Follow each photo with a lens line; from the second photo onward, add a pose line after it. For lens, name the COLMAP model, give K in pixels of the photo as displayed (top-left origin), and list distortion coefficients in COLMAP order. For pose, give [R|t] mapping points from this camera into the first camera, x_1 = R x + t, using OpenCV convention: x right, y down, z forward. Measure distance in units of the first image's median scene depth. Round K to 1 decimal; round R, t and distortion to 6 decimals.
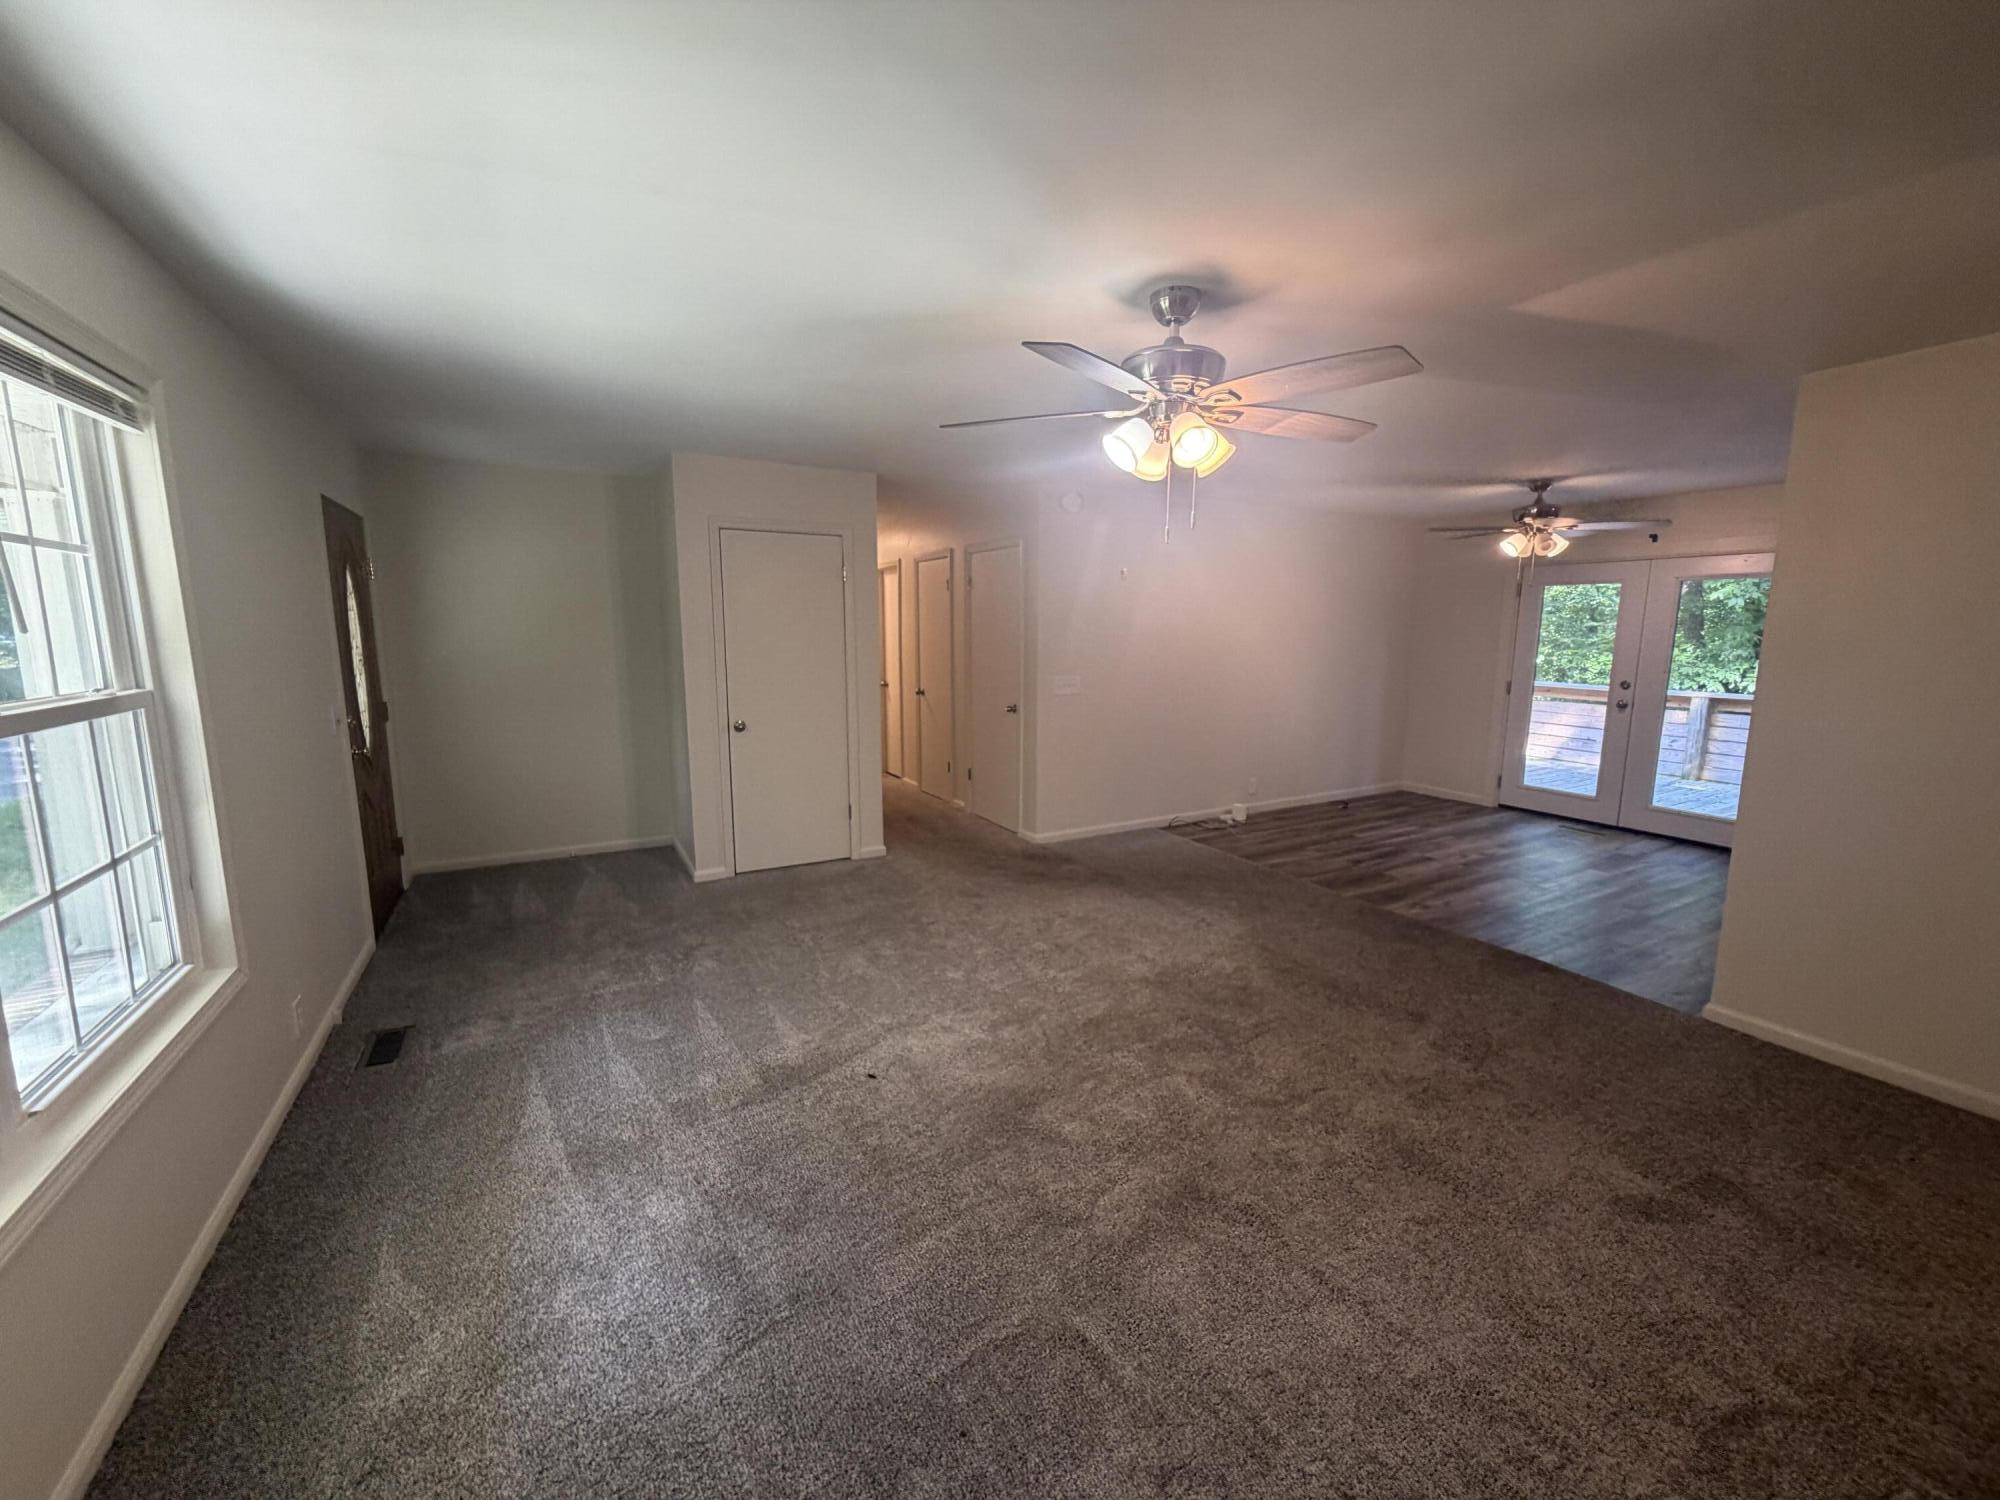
lens RADIAL K [[796.3, 0, 1012.3], [0, 796.3, 746.5], [0, 0, 1]] dist [-0.002327, -0.000171]
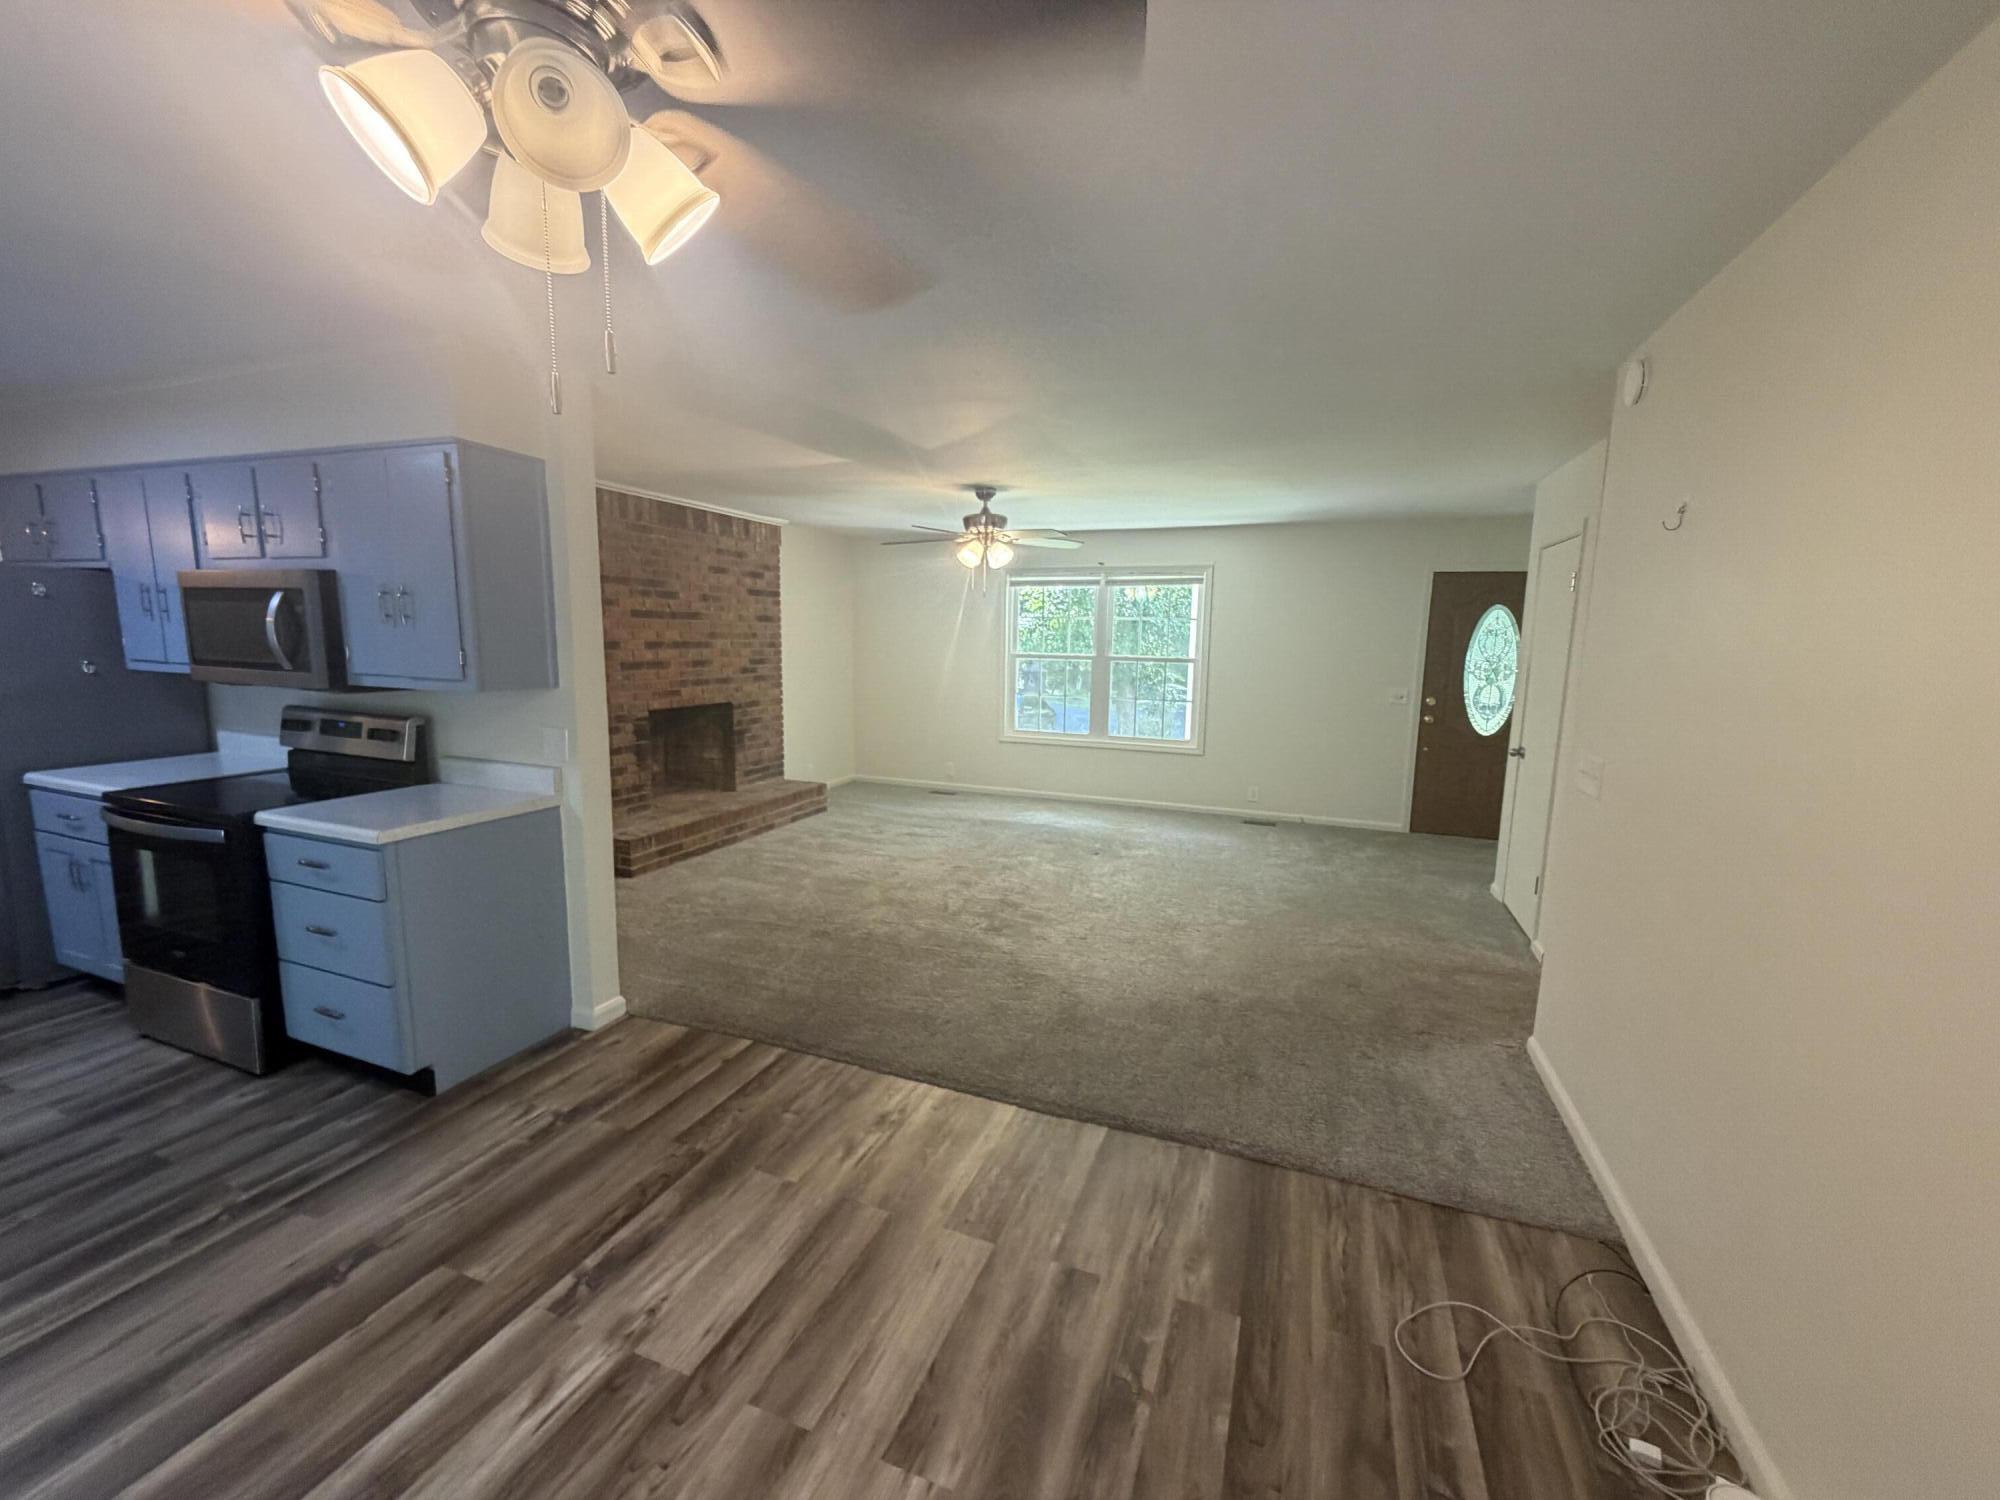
lens RADIAL K [[798.3, 0, 1005.6], [0, 798.3, 751.0], [0, 0, 1]] dist [-0.001256, 0.000275]
pose [[-0.774342, 0.075387, -0.628260, 0.655795], [-0.117067, 0.958670, 0.259321, -0.175760], [0.621843, 0.274352, -0.733513, 1.164944]]
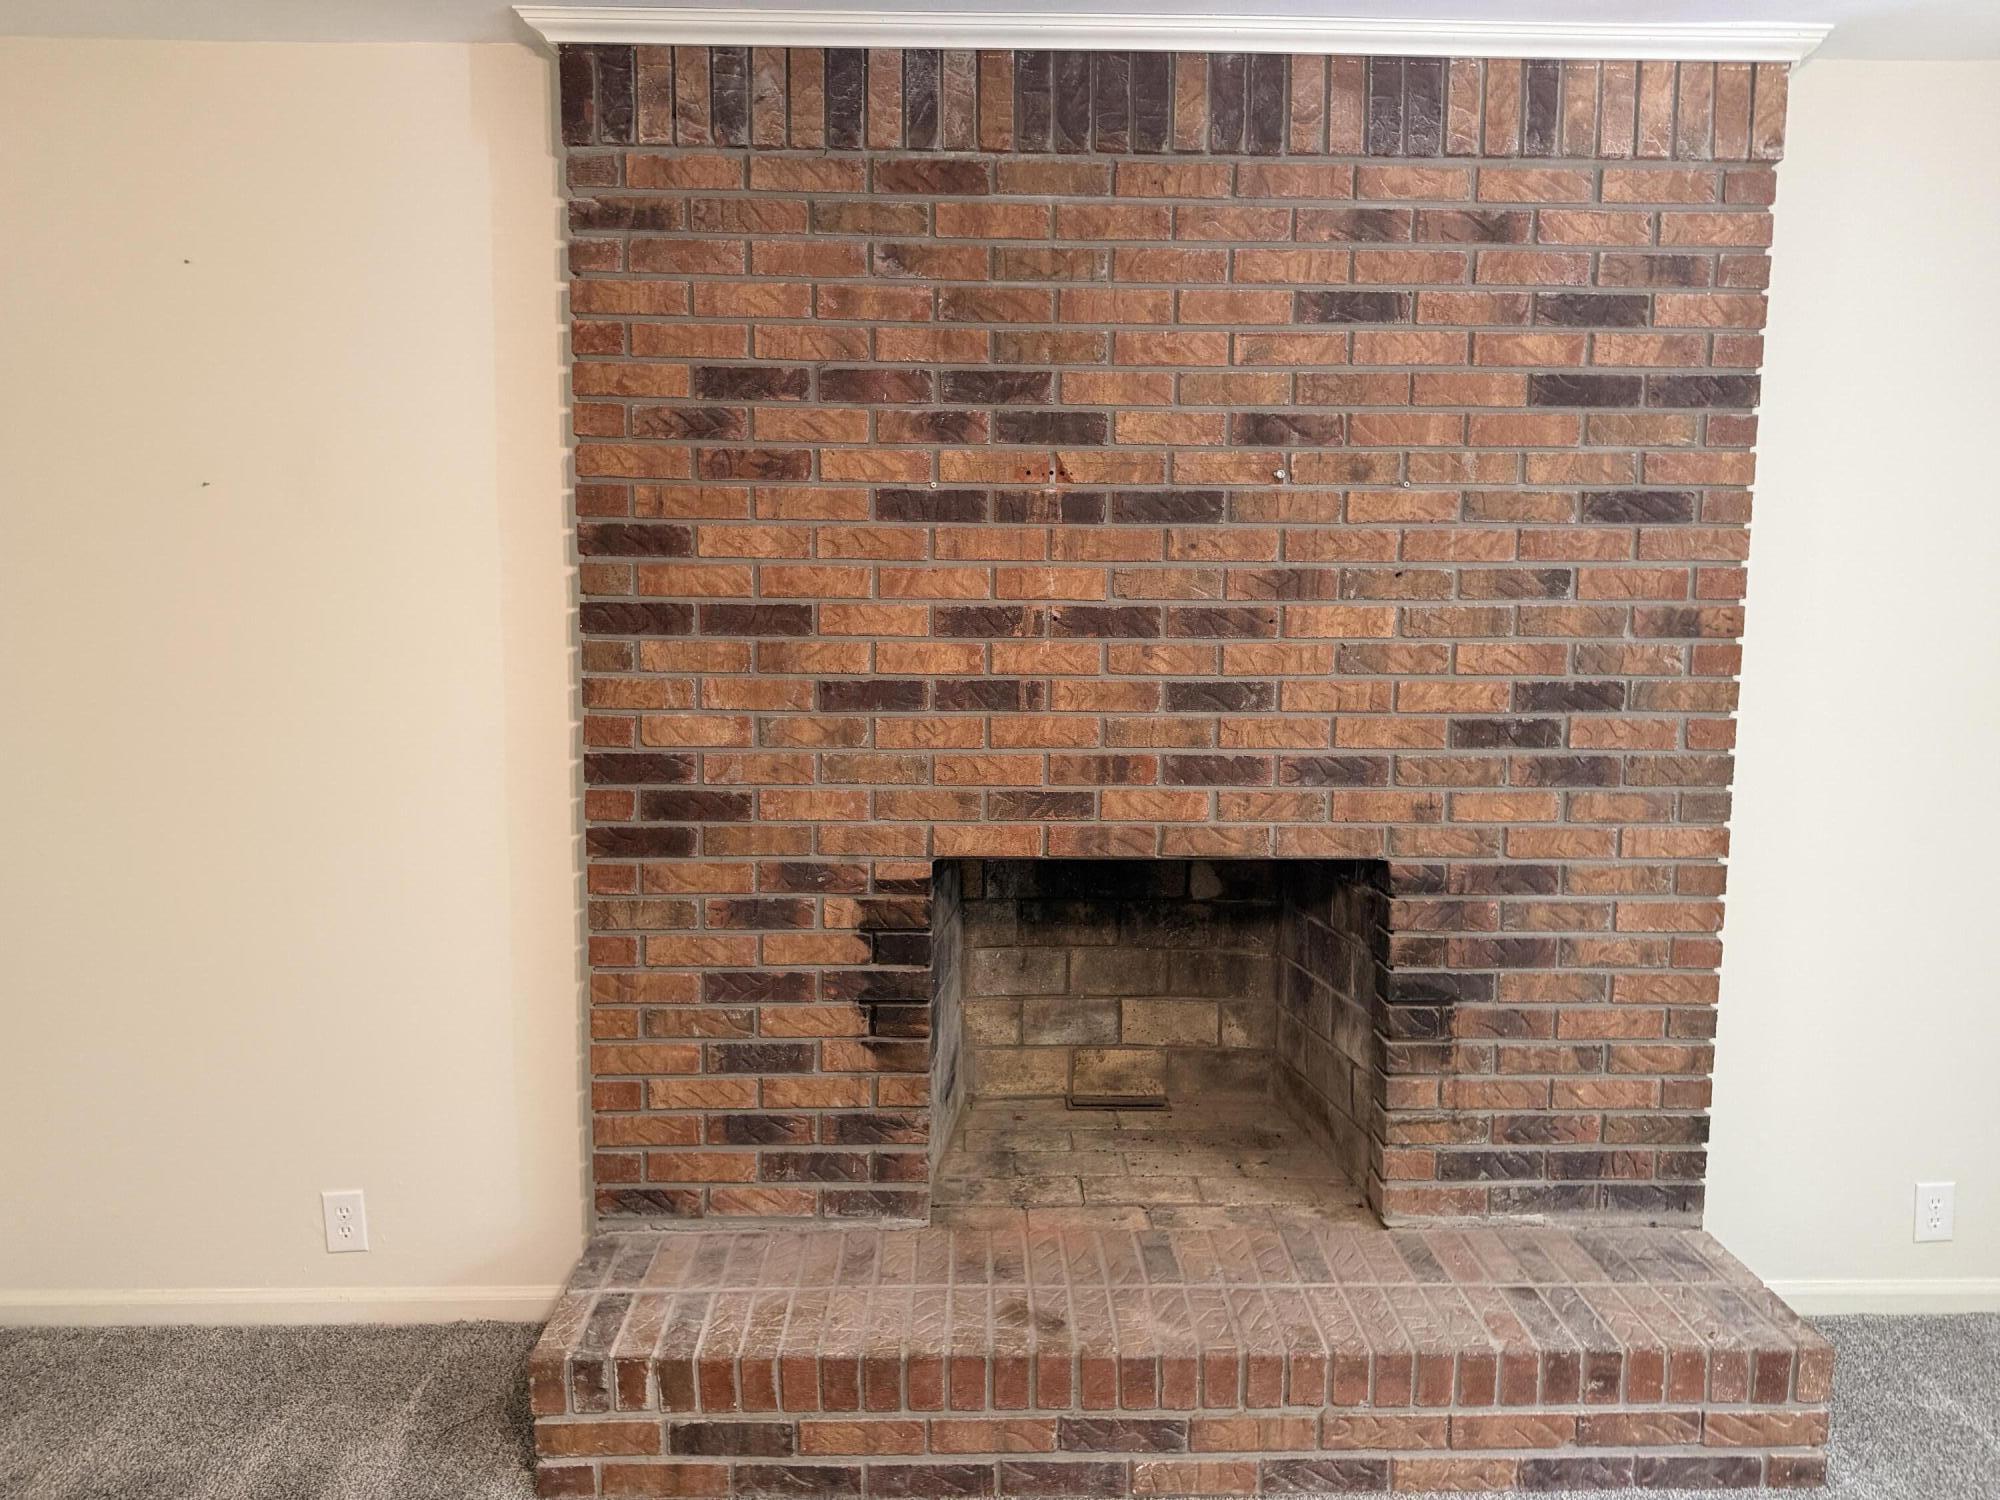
lens RADIAL K [[1408.1, 0, 1000.0], [0, 1408.1, 750.0], [0, 0, 1]] dist [0.128833, -0.218232]
pose [[-0.881614, -0.064177, 0.467588, 0.112063], [0.065372, 0.964558, 0.255643, -0.067822], [-0.467422, 0.255946, -0.846173, 0.509739]]
